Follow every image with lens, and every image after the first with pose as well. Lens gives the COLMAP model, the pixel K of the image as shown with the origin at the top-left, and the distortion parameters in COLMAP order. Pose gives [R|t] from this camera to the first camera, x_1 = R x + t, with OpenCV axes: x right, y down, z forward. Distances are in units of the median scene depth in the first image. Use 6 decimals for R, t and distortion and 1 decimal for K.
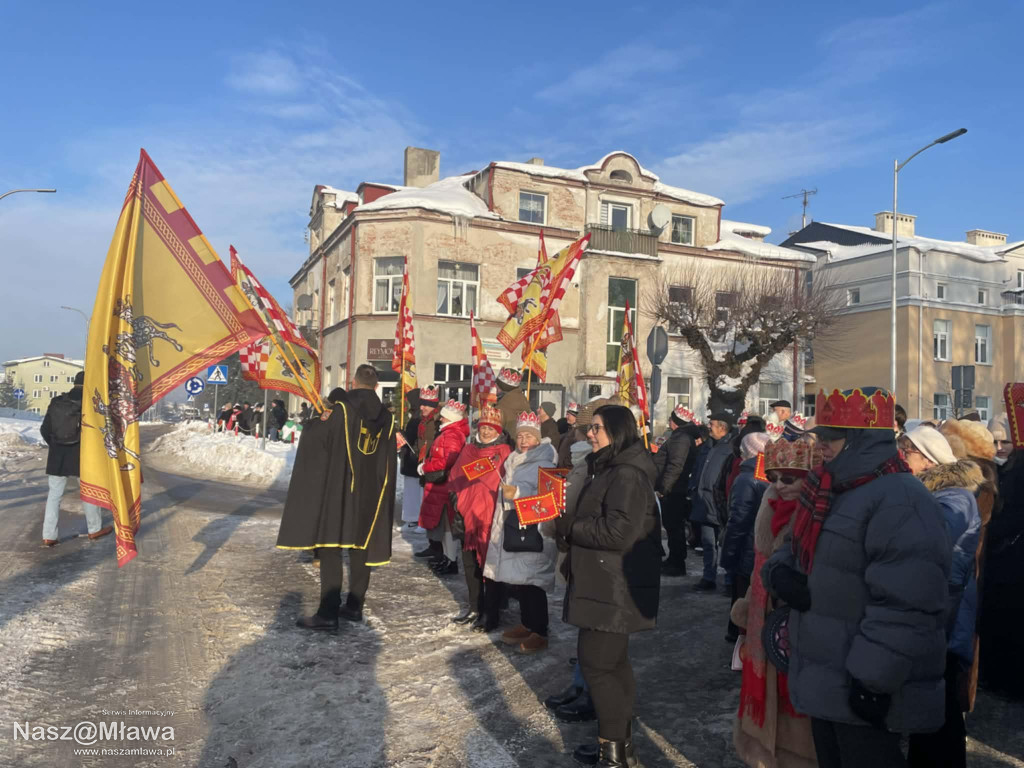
lens RADIAL K [[763.7, 0, 510.5], [0, 763.7, 382.7], [0, 0, 1]] dist [0.097521, -0.119435]
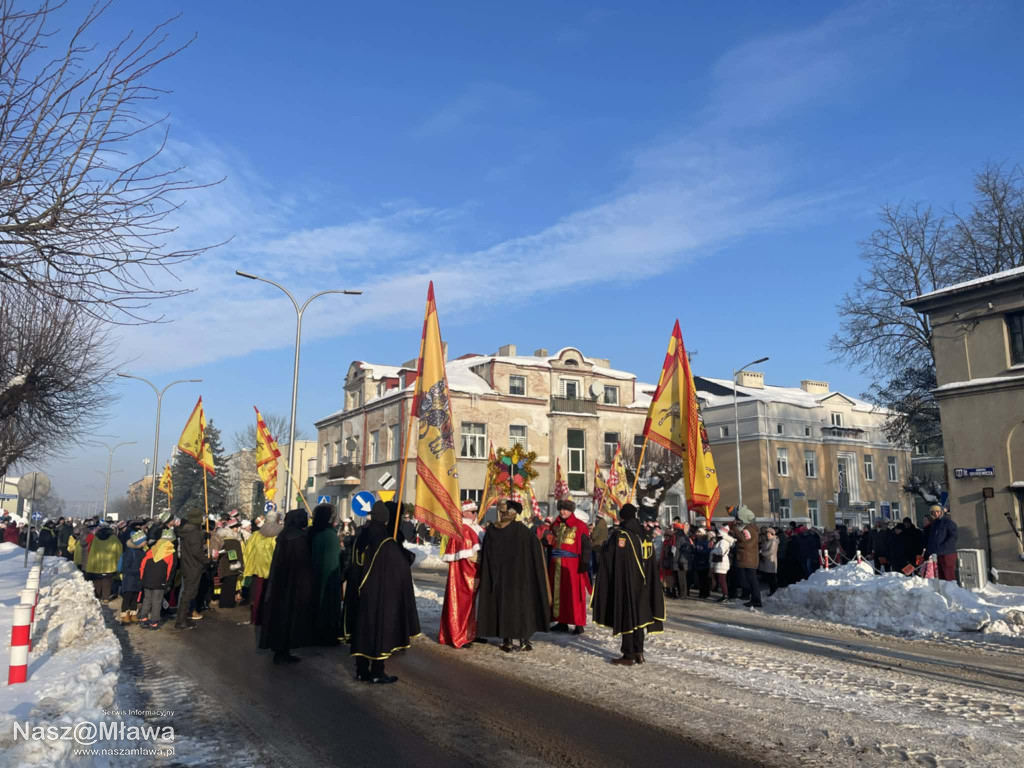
lens RADIAL K [[763.5, 0, 504.7], [0, 763.5, 382.6], [0, 0, 1]] dist [0.100424, -0.119403]
pose [[0.993722, -0.007993, 0.111596, -0.164260], [0.022101, 0.991814, -0.125767, -0.039207], [-0.109677, 0.127444, 0.985763, -0.502609]]
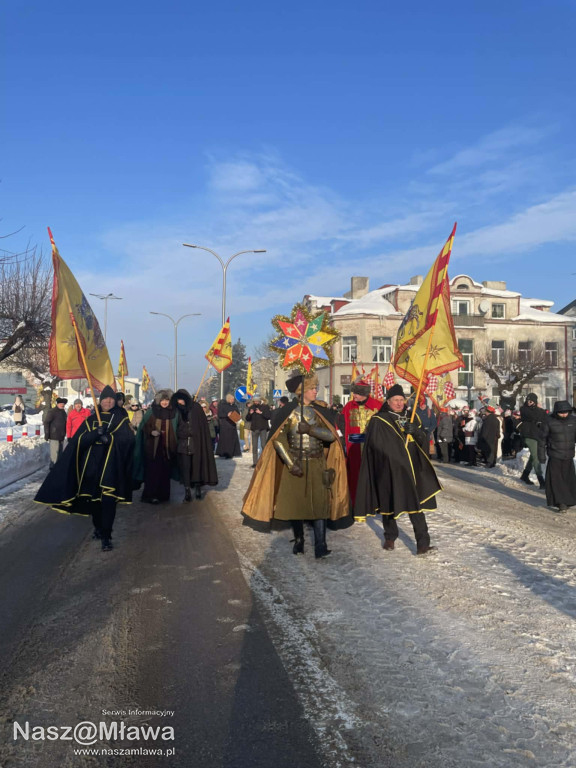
lens RADIAL K [[572.8, 0, 297.5], [0, 572.8, 377.5], [0, 0, 1]] dist [0.097521, -0.119435]
pose [[0.979992, -0.031356, -0.196552, 0.010930], [0.029934, 0.999500, -0.010203, -0.033447], [0.196774, 0.004115, 0.980440, -0.552394]]
